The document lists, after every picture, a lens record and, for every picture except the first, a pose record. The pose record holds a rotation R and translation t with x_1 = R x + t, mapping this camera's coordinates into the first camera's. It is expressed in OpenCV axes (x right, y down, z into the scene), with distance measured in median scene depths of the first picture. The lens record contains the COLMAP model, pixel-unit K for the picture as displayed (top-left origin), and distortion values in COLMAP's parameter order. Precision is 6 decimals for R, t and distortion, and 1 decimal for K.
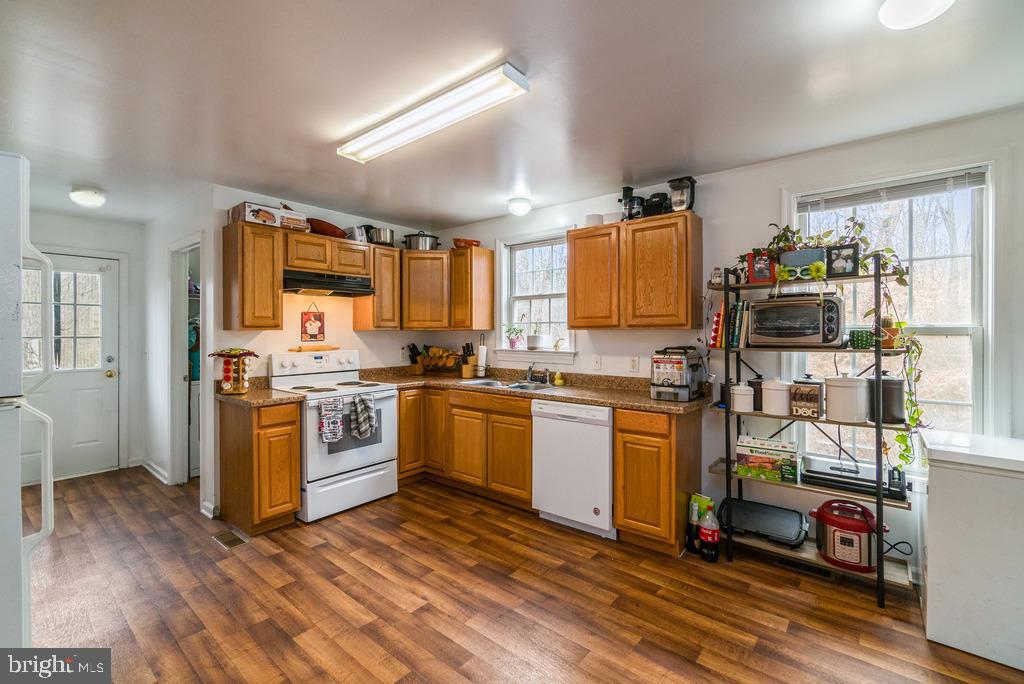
lens RADIAL K [[449.8, 0, 510.9], [0, 449.8, 336.1], [0, 0, 1]] dist [0.000273, 0.000014]
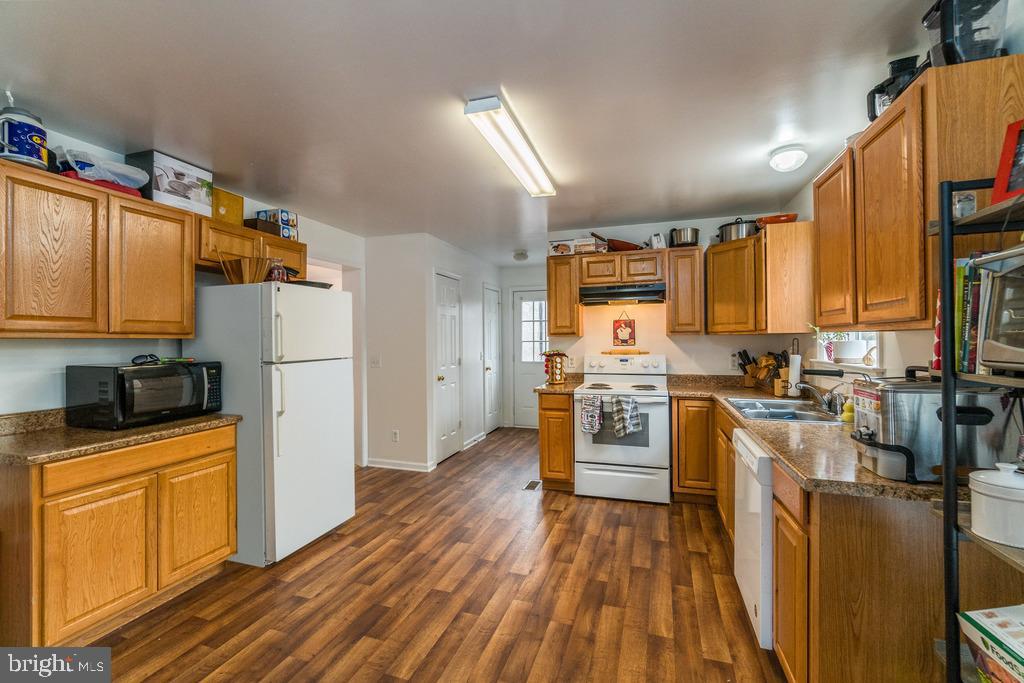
lens RADIAL K [[447.4, 0, 493.1], [0, 447.4, 339.4], [0, 0, 1]] dist [-0.000323, -0.000137]
pose [[0.338990, -0.000408, -0.940790, 0.522214], [-0.000843, 0.999999, -0.000738, -0.003216], [0.940789, 0.001043, 0.338990, 0.325133]]
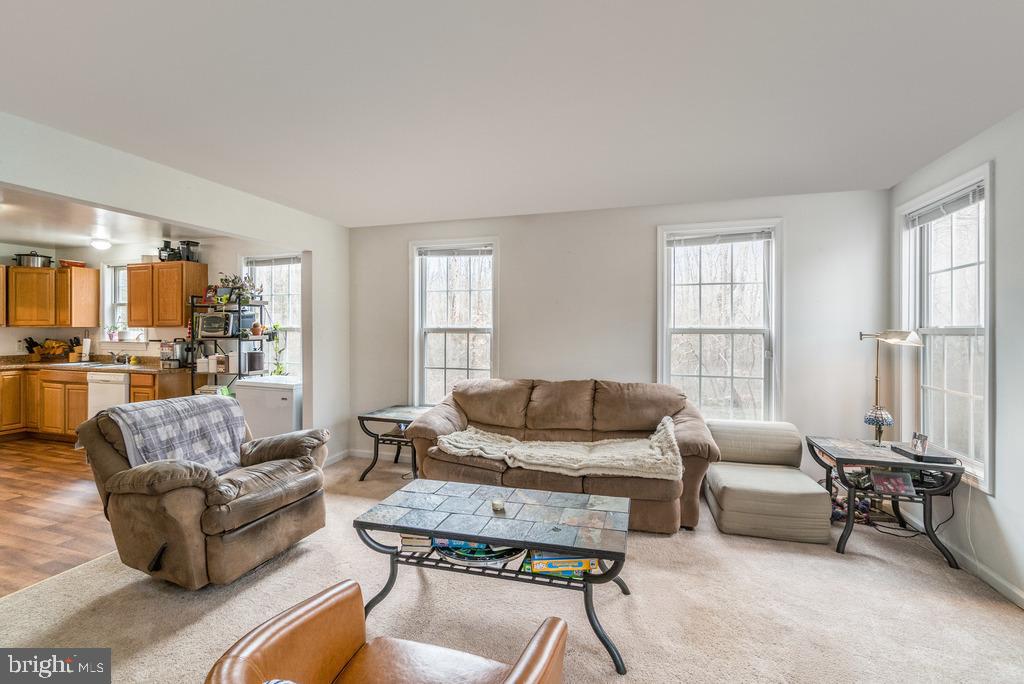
lens RADIAL K [[447.4, 0, 509.6], [0, 447.4, 330.4], [0, 0, 1]] dist [0.000229, -0.000035]
pose [[0.930296, 0.000646, 0.366809, 0.731559], [0.000102, 0.999998, -0.002019, -0.001300], [-0.366810, 0.001916, 0.930294, -0.864521]]
